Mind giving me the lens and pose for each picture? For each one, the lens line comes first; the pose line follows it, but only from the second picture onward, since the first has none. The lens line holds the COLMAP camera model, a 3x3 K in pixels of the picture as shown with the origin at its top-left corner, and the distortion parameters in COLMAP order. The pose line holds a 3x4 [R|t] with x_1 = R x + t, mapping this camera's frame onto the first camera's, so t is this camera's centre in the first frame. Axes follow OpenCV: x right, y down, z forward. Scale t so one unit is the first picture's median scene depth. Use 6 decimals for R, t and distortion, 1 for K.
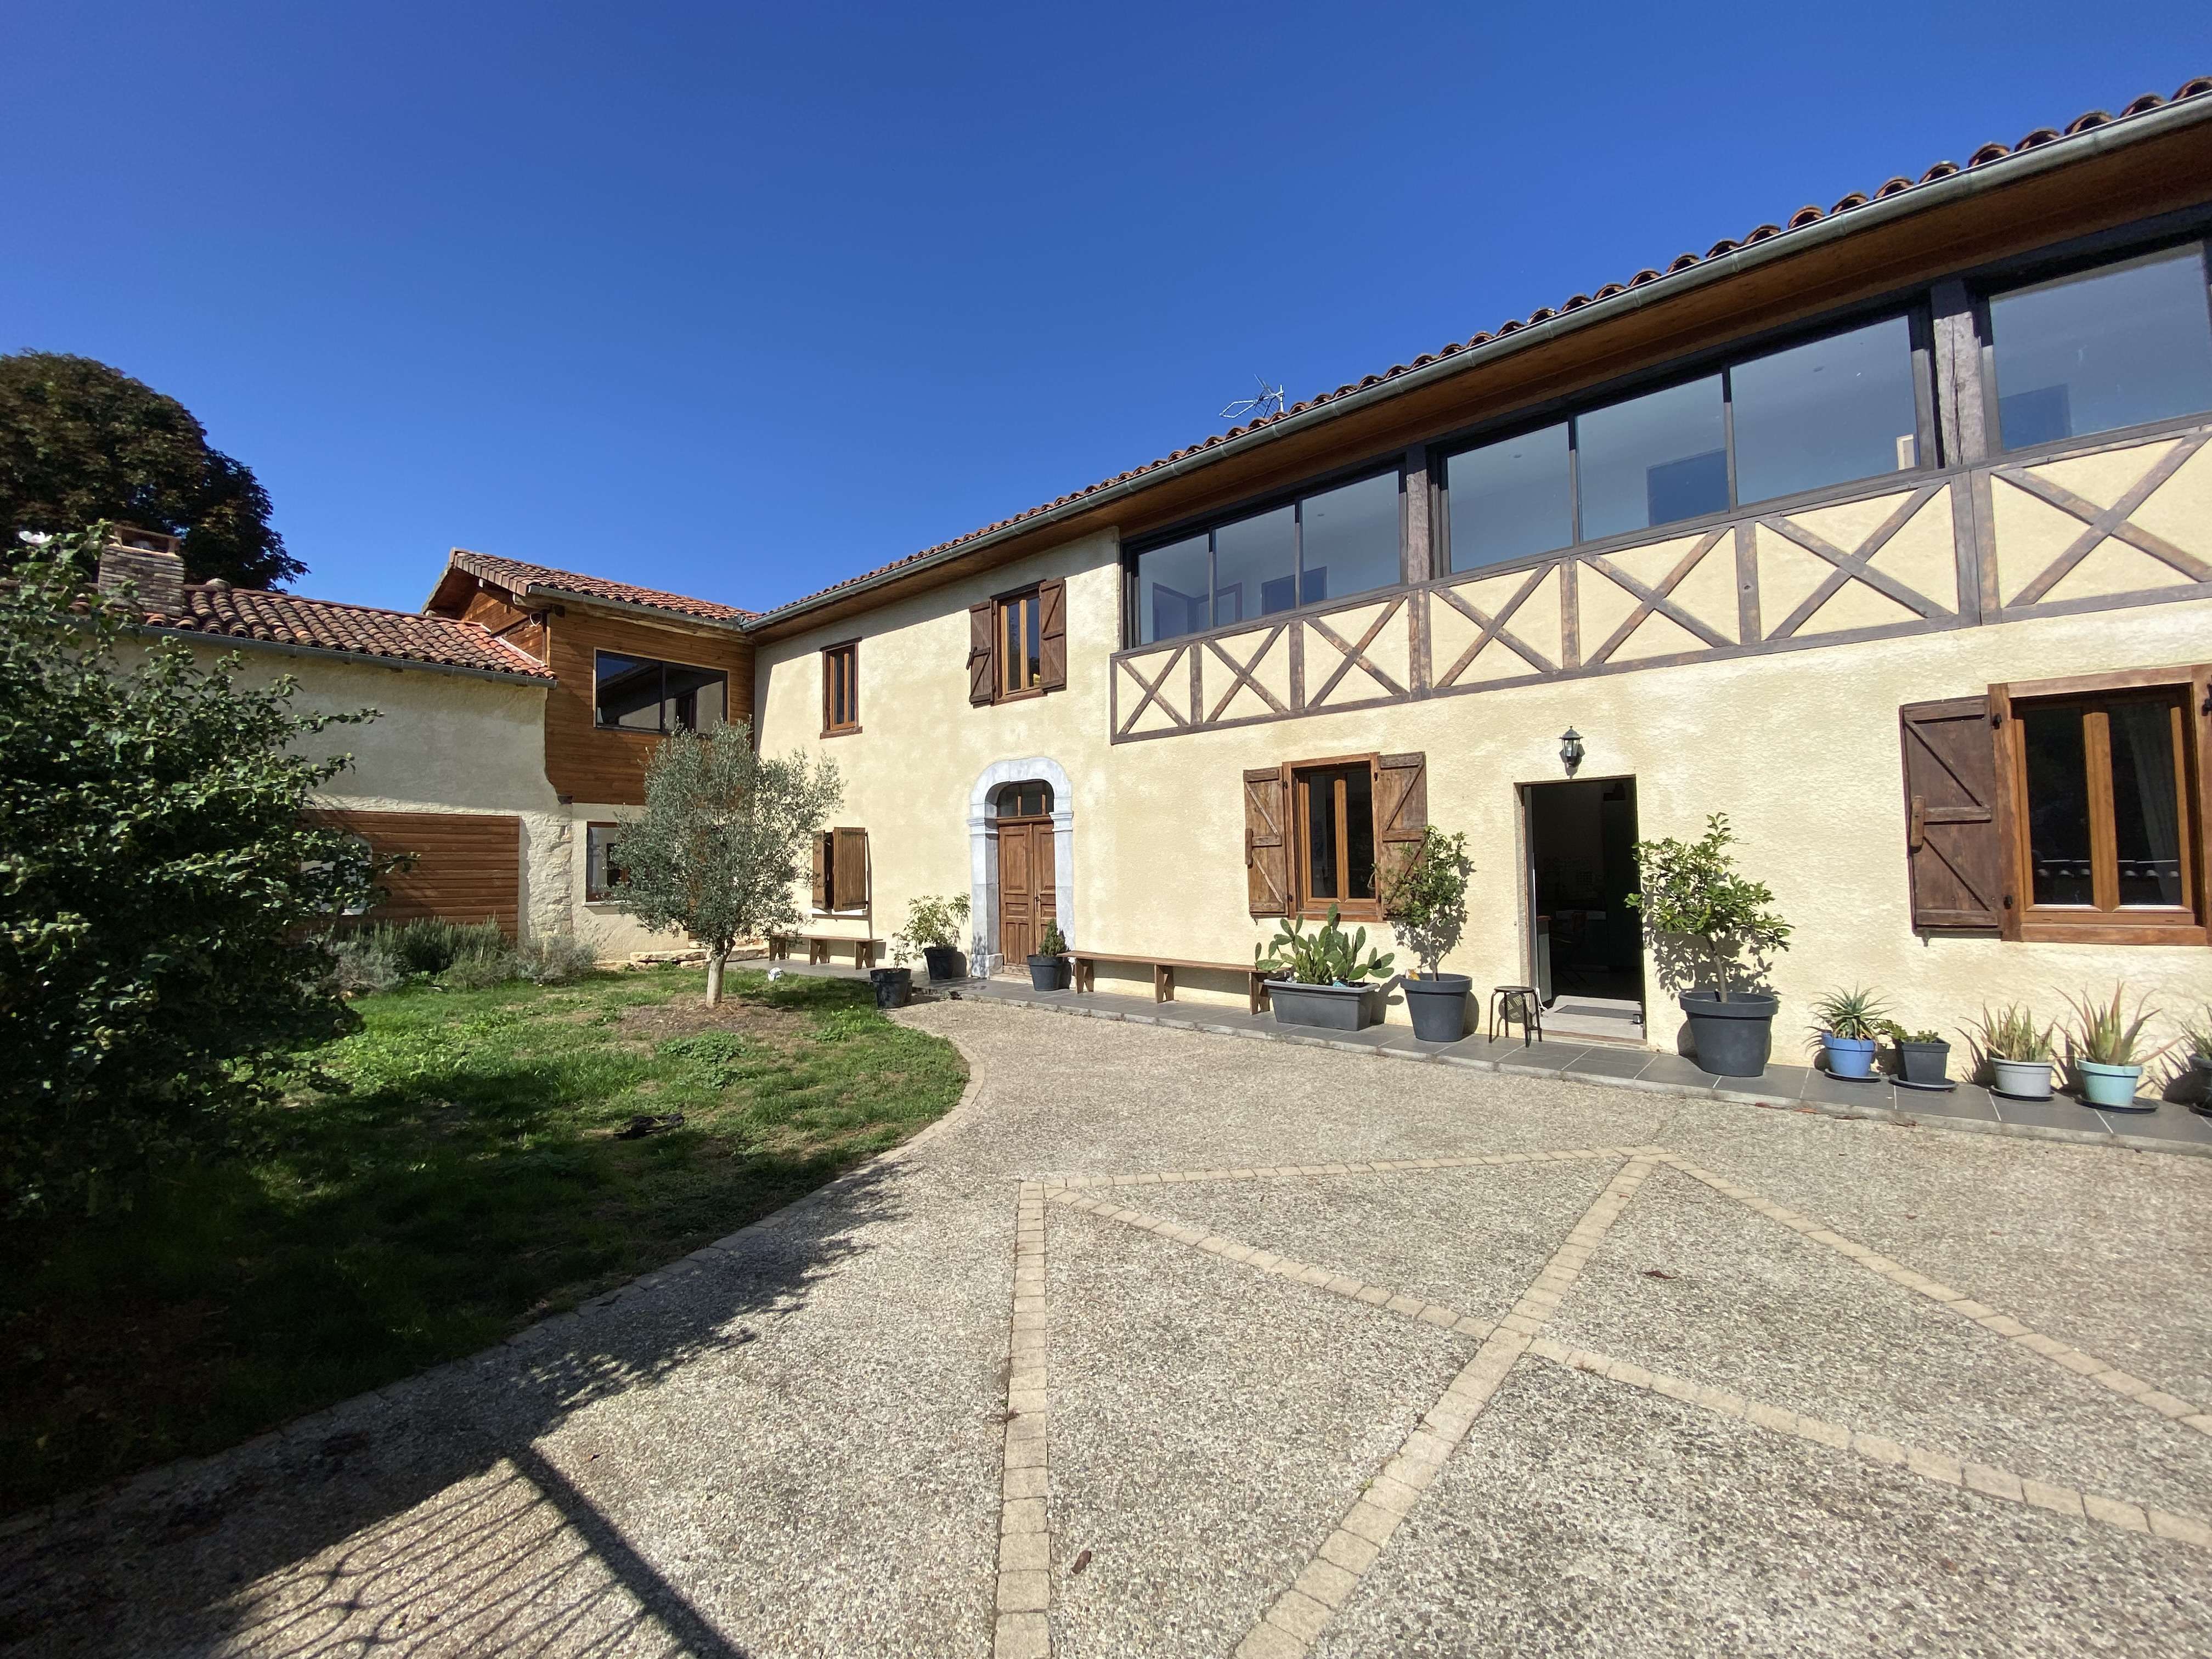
lens RADIAL K [[893.7, 0, 1102.5], [0, 893.7, 830.3], [0, 0, 1]] dist [0.045484, -0.035837]
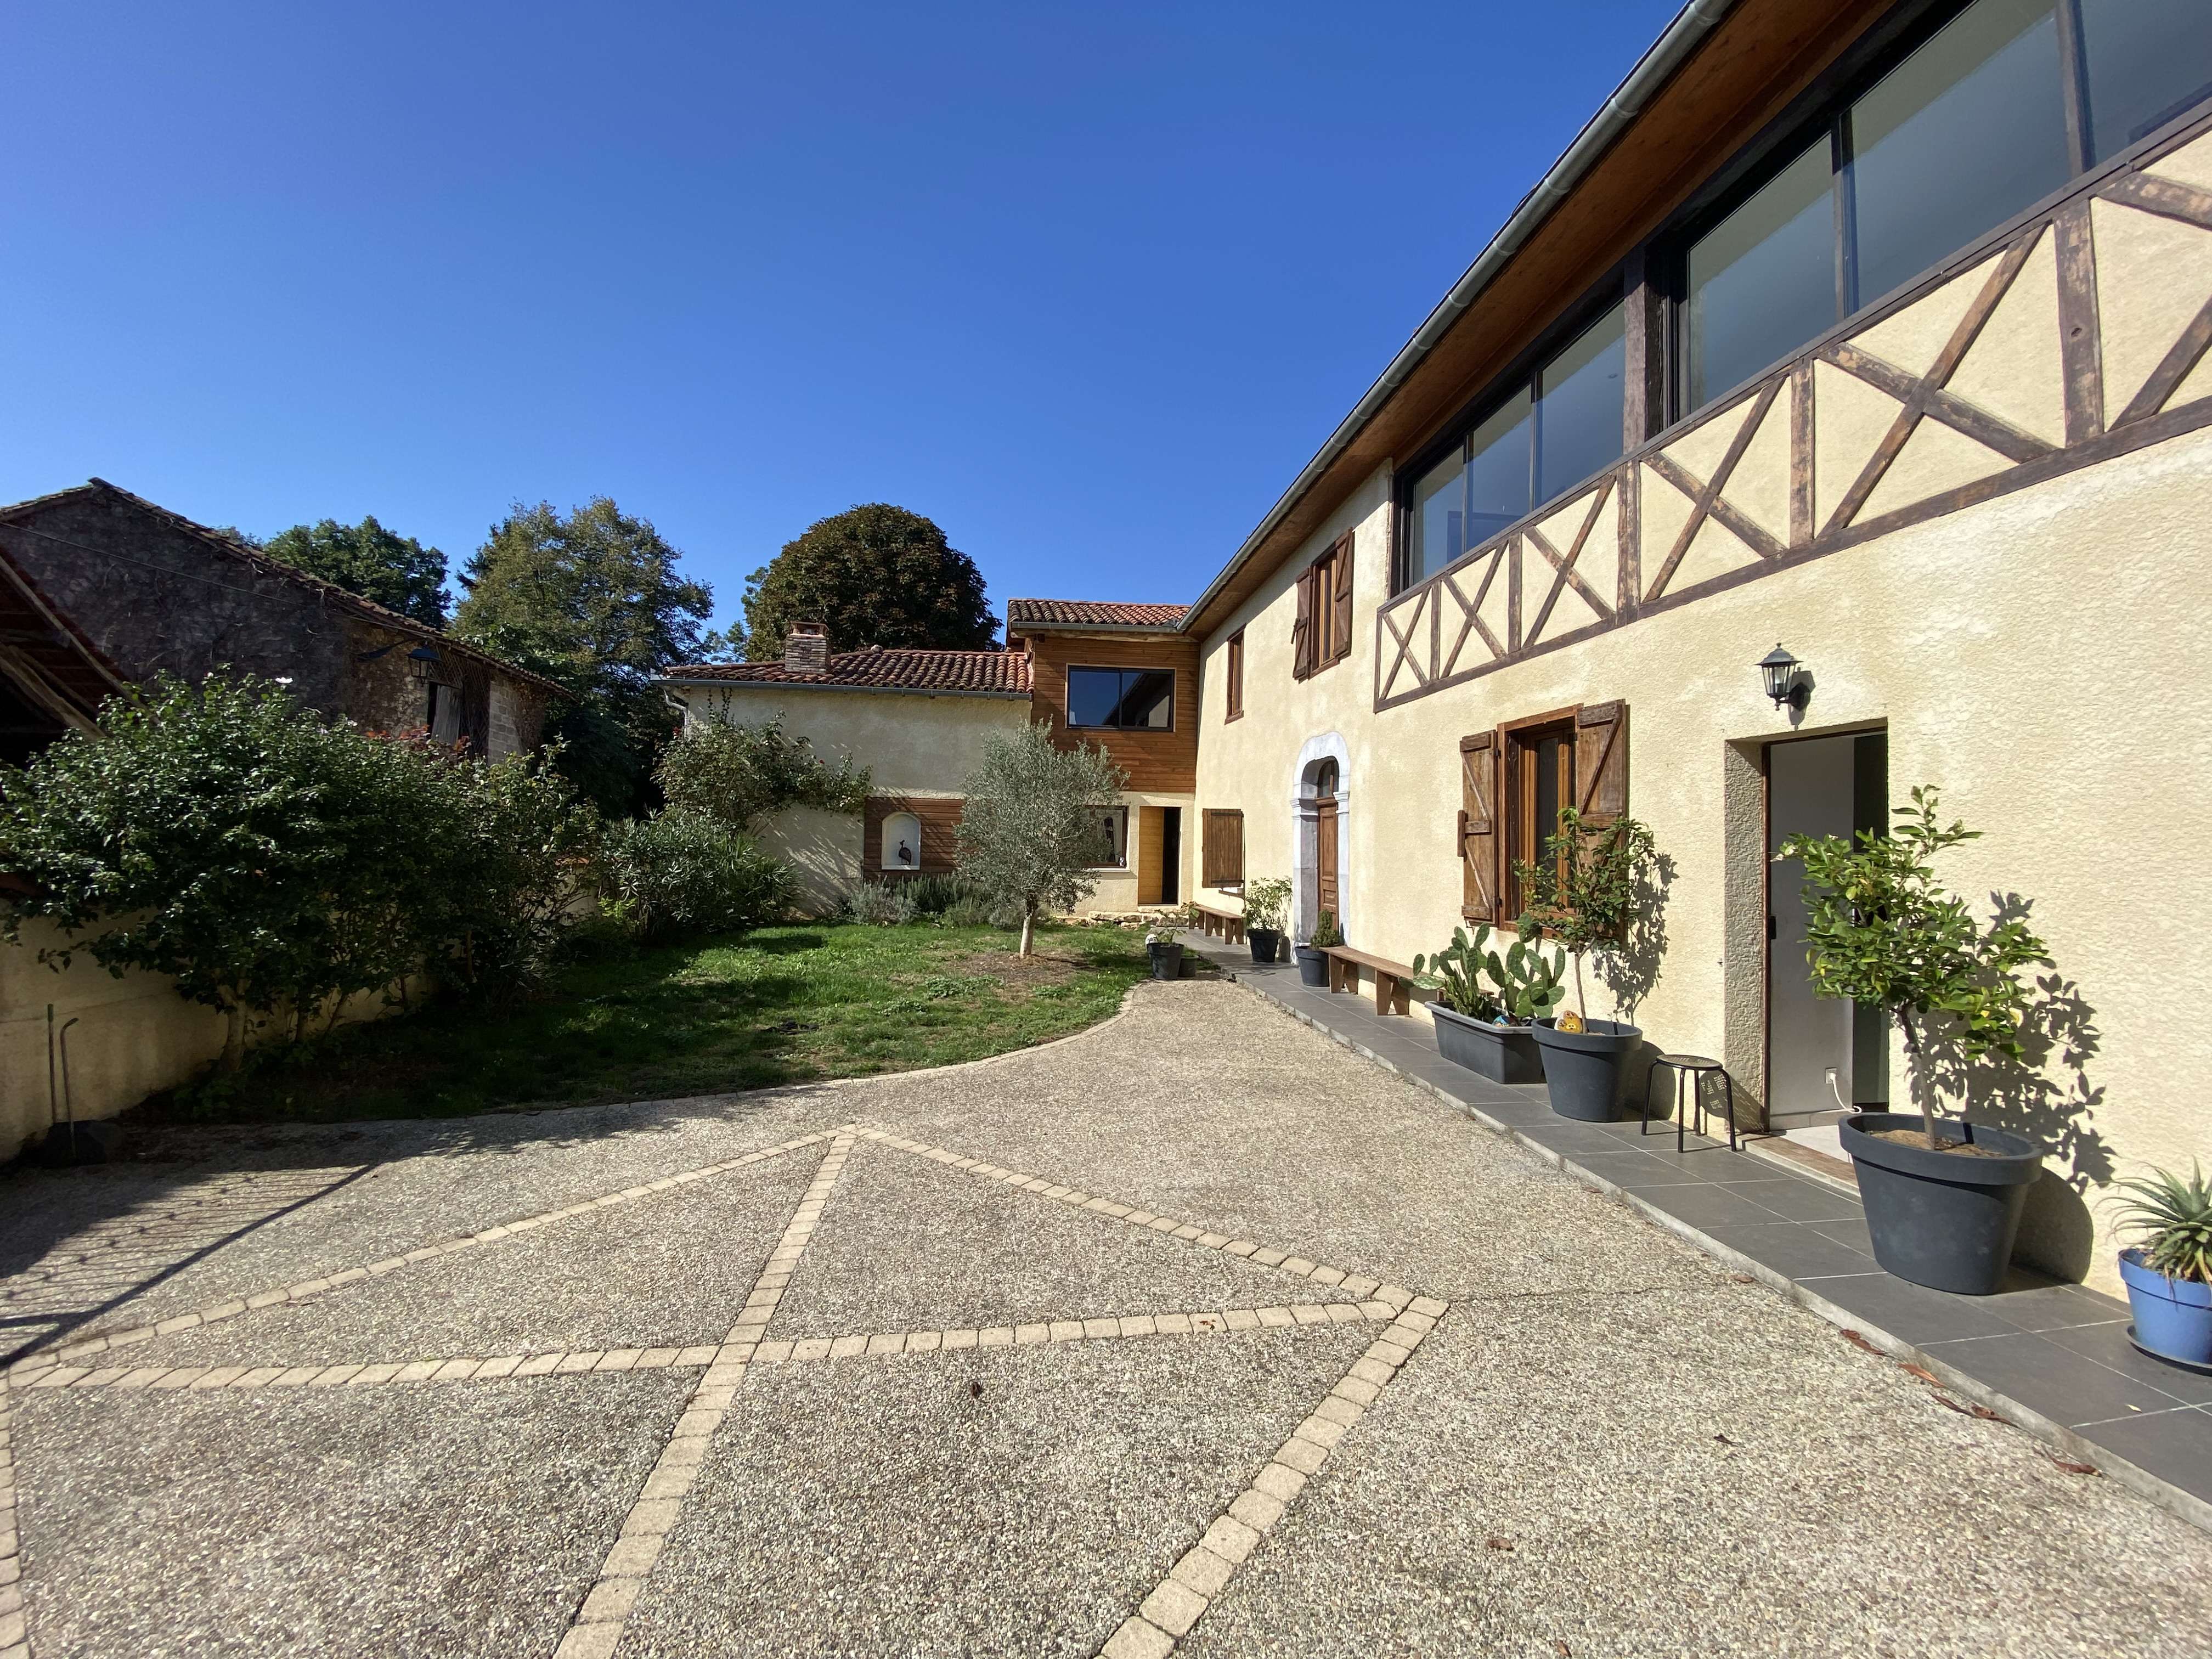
lens RADIAL K [[906.8, 0, 1102.4], [0, 906.8, 828.7], [0, 0, 1]] dist [0.001352, -0.009525]
pose [[0.730184, 0.012425, -0.683137, 0.527148], [0.004441, 0.999727, 0.022931, -0.006577], [0.683236, -0.019778, 0.729930, 0.218450]]
